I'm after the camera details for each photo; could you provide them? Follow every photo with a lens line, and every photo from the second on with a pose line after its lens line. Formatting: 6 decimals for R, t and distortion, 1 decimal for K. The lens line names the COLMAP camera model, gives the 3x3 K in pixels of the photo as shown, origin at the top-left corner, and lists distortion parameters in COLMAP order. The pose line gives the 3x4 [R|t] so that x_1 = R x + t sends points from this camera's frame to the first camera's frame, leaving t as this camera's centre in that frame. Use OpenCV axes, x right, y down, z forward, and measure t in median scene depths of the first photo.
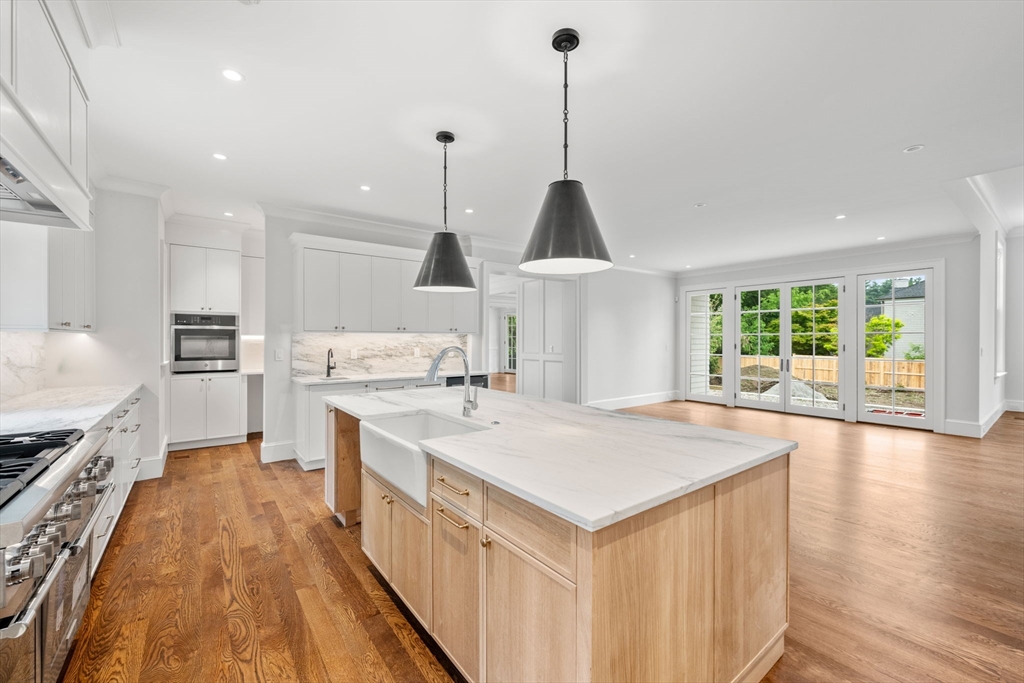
lens RADIAL K [[419.2, 0, 513.9], [0, 419.2, 341.4], [0, 0, 1]] dist [-0.001313, -0.000383]
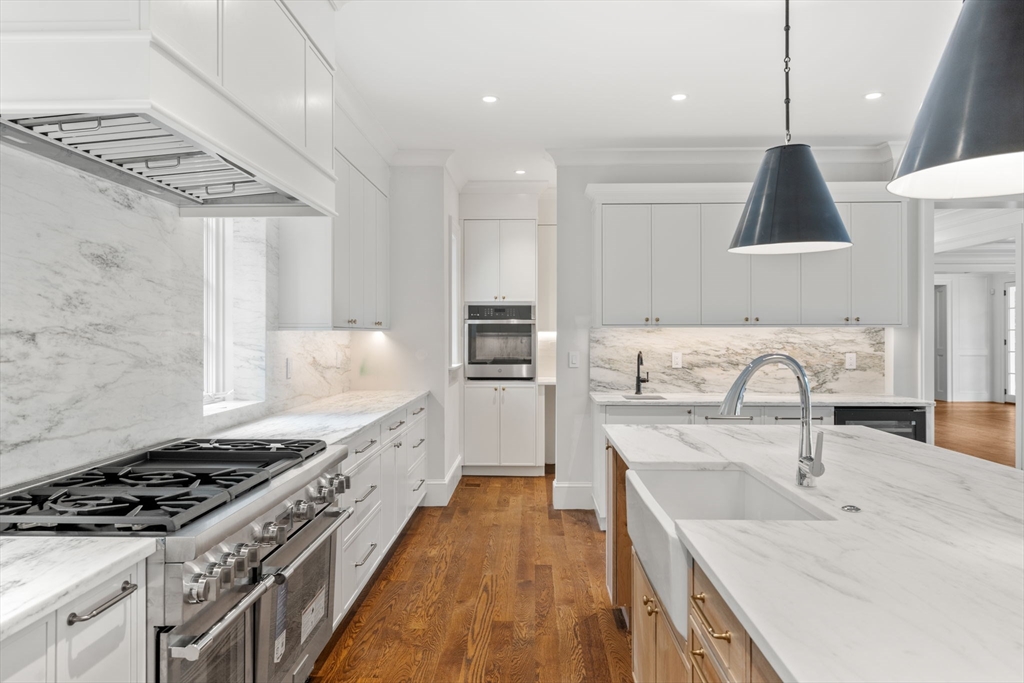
lens RADIAL K [[664.1, 0, 514.5], [0, 664.1, 332.2], [0, 0, 1]] dist [-0.002069, -0.003649]
pose [[0.778826, -0.004253, -0.627225, 0.064454], [-0.001789, 0.999958, -0.009002, -0.003424], [0.627237, 0.008133, 0.778786, 0.060245]]
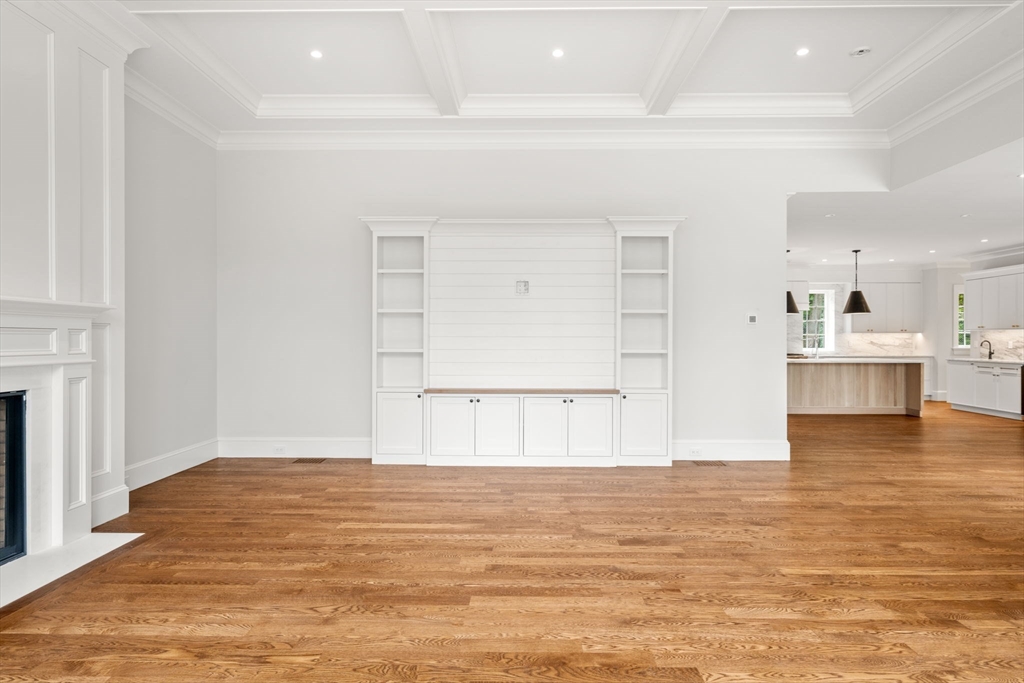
lens RADIAL K [[588.9, 0, 516.4], [0, 588.9, 340.4], [0, 0, 1]] dist [-0.002866, 0.002088]
pose [[-0.608935, -0.002811, -0.793215, 2.326904], [-0.010142, 0.999940, 0.004242, 0.025117], [0.793156, 0.010628, -0.608926, 0.945299]]
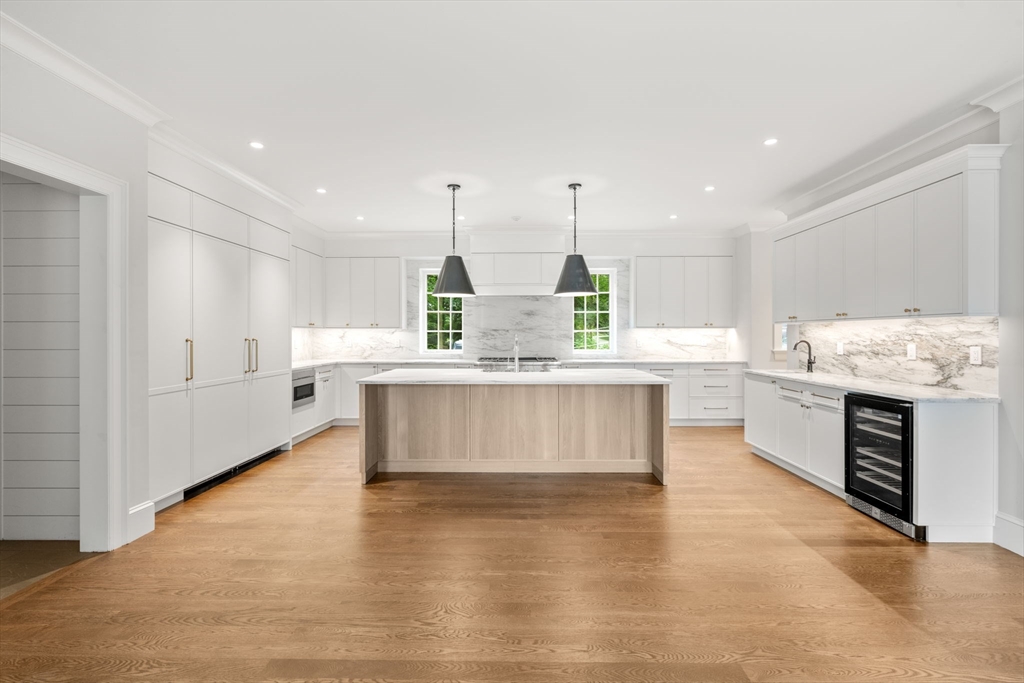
lens RADIAL K [[459.4, 0, 515.8], [0, 459.4, 338.2], [0, 0, 1]] dist [0.010605, 0.000338]
pose [[-0.613134, 0.005562, -0.789960, 0.738075], [-0.005309, 0.999924, 0.011161, 0.004060], [0.789961, 0.011037, -0.613057, 1.119404]]
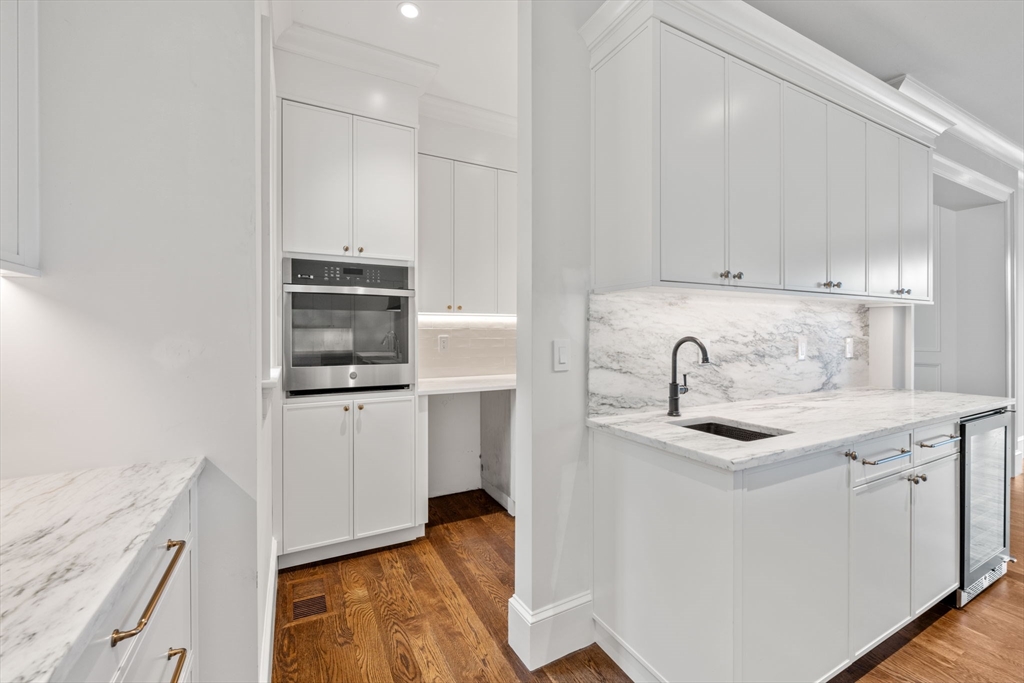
lens RADIAL K [[419.2, 0, 513.2], [0, 419.2, 333.0], [0, 0, 1]] dist [-0.001313, -0.000383]
pose [[0.986425, -0.002685, -0.164191, -0.525039], [0.001933, 0.999987, -0.004739, 0.014877], [0.164202, 0.004357, 0.986417, 0.624462]]
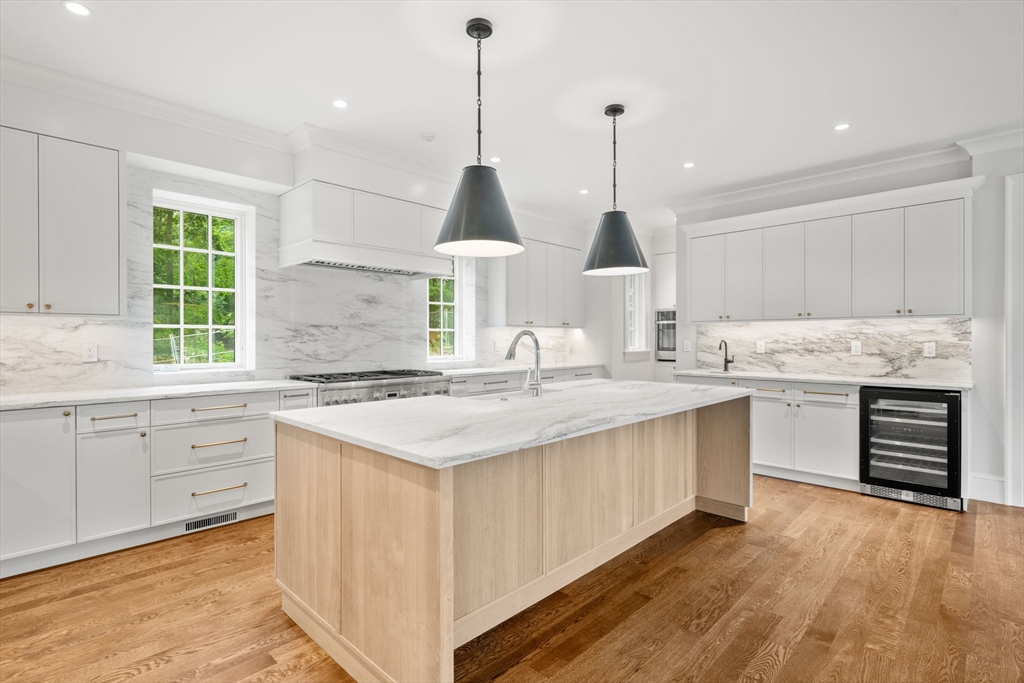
lens RADIAL K [[495.4, 0, 512.2], [0, 495.4, 343.6], [0, 0, 1]] dist [-0.000078, 0.000960]
pose [[0.152478, 0.007269, -0.988280, 0.562511], [-0.004216, 0.999969, 0.006705, 0.019152], [0.988298, 0.003144, 0.152504, 0.376110]]
